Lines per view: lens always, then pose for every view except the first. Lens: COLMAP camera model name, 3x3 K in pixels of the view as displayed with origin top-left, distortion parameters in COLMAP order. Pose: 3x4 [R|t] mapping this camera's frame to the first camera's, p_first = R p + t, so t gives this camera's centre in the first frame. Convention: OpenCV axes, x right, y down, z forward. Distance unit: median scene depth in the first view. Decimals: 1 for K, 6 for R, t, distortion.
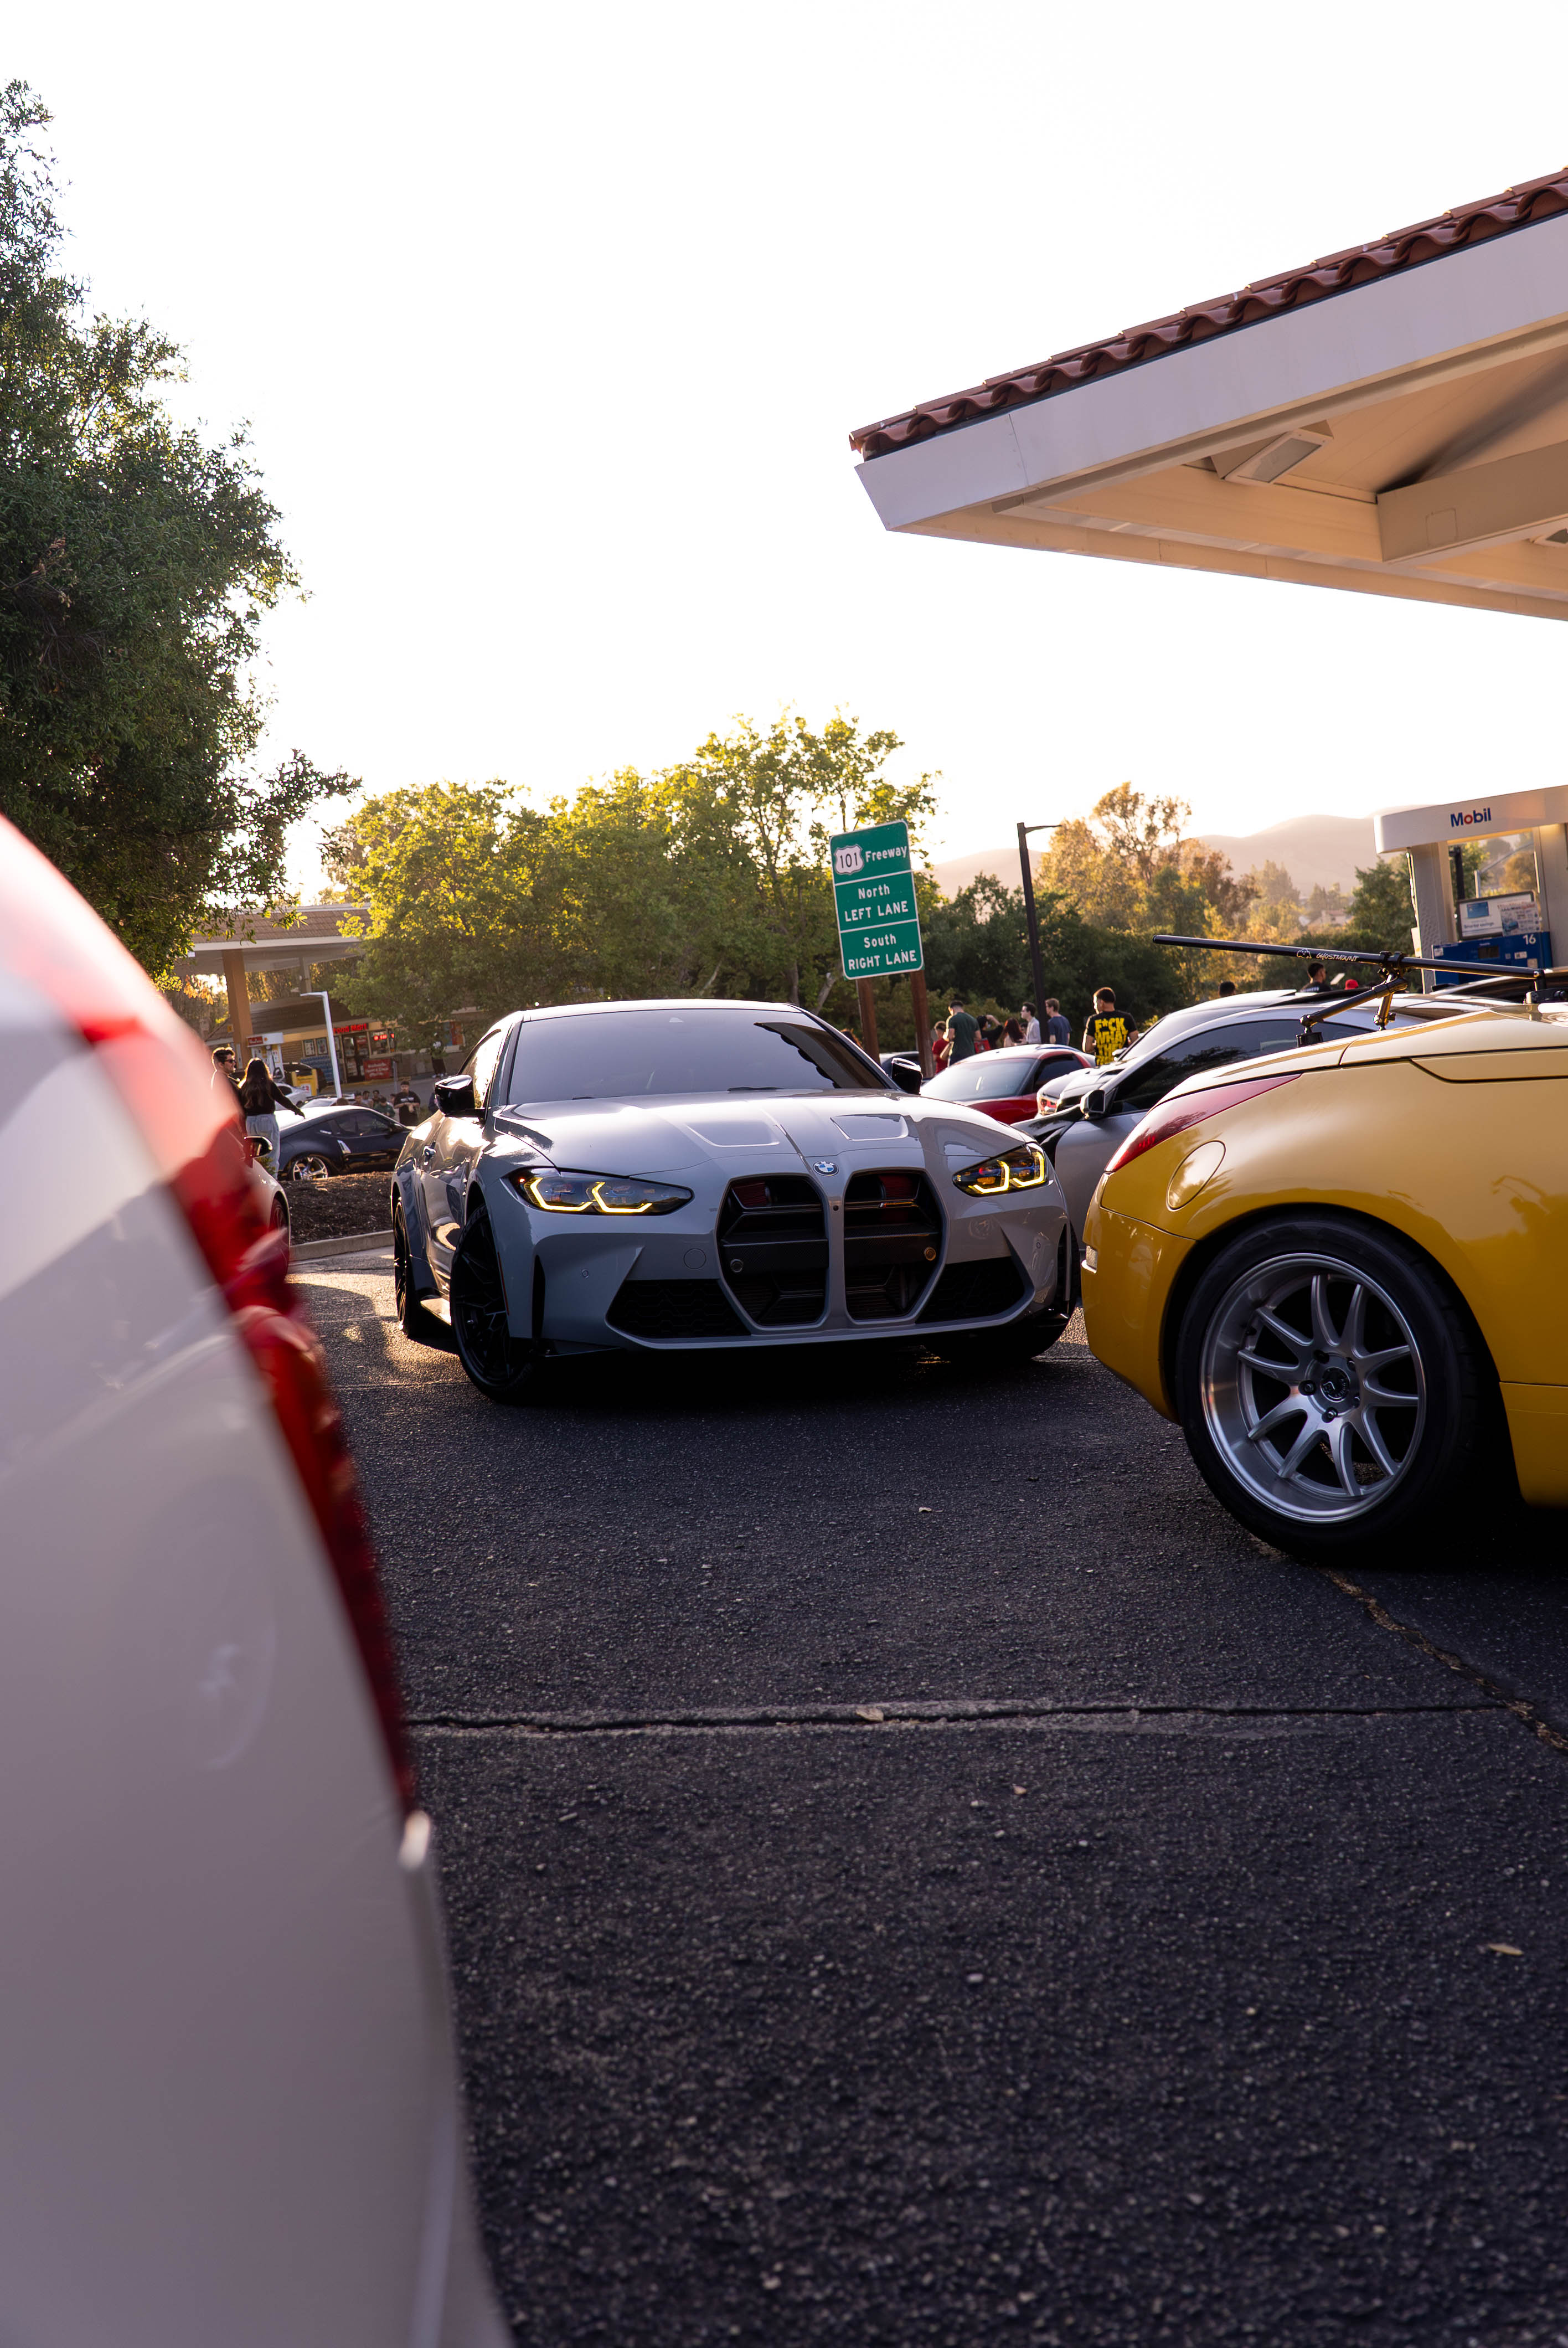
lens RADIAL K [[2049.1, 0, 781.4], [0, 2049.1, 1170.8], [0, 0, 1]] dist [0.003132, 0.000113]
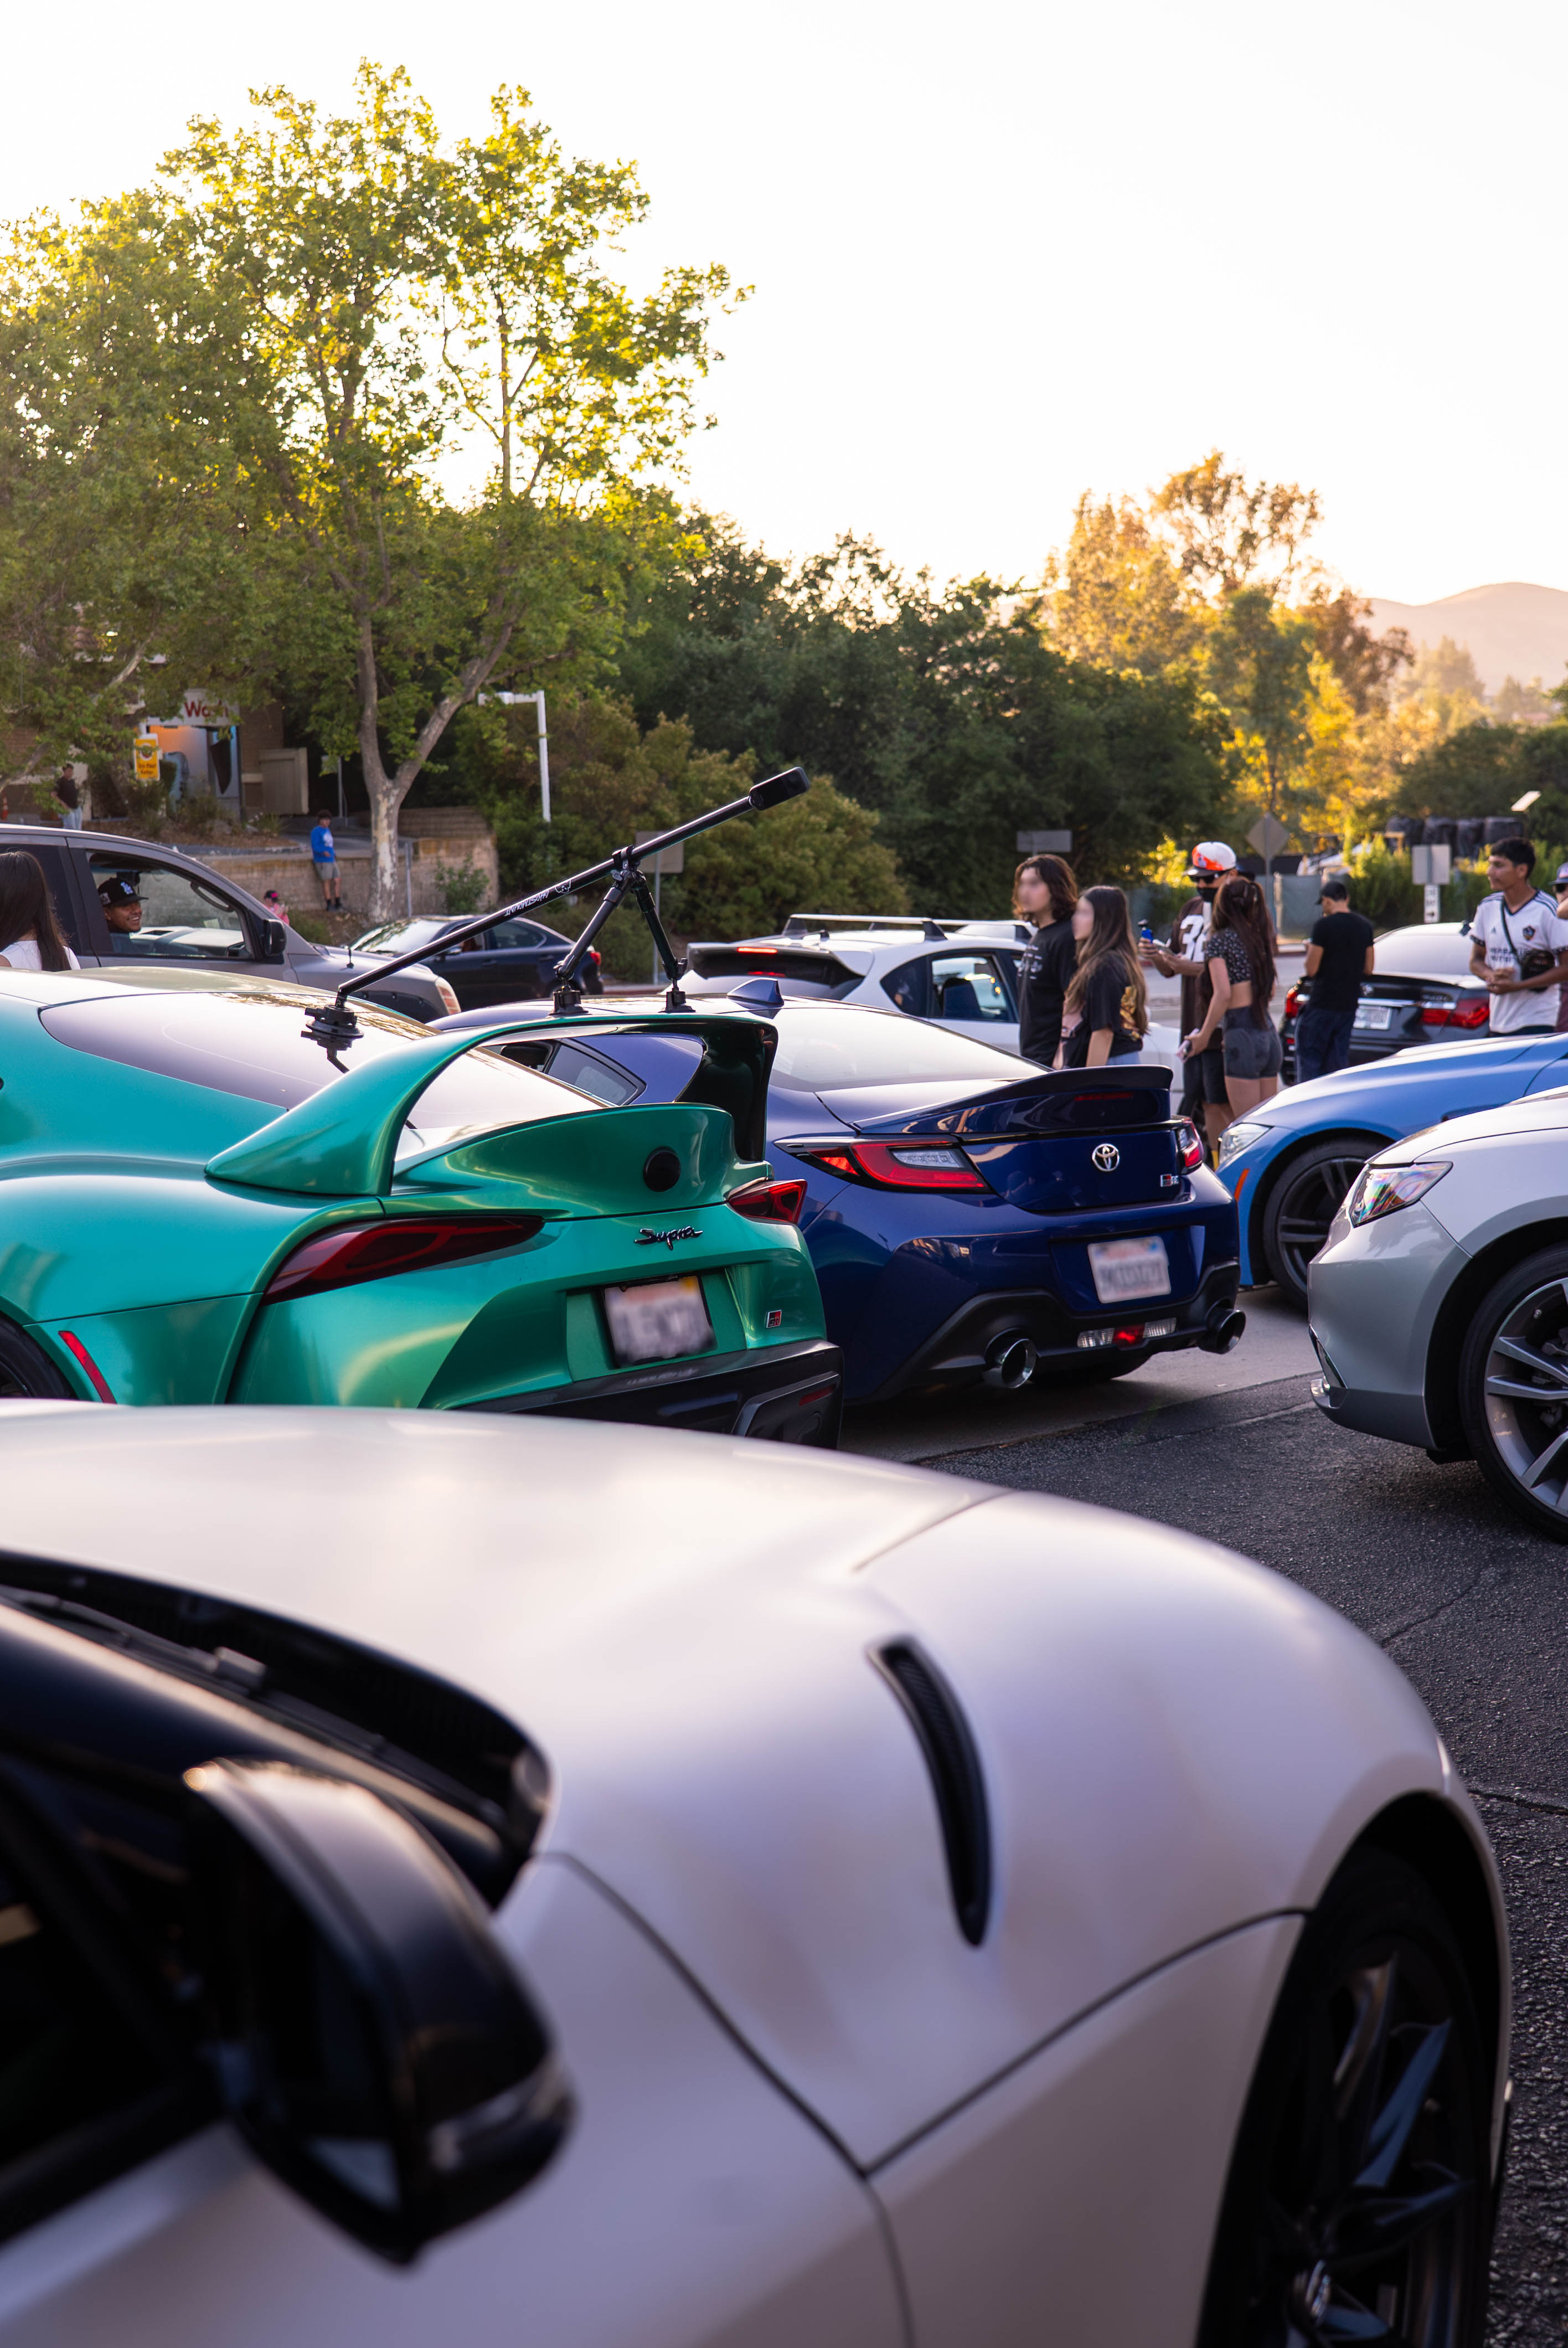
lens RADIAL K [[2833.3, 0, 785.2], [0, 2833.3, 1177.3], [0, 0, 1]] dist [0.063660, 0.000000]
pose [[0.996597, 0.079343, 0.022362, 0.040304], [-0.080458, 0.995271, 0.054420, -0.011653], [-0.017938, -0.056034, 0.998268, 0.148015]]
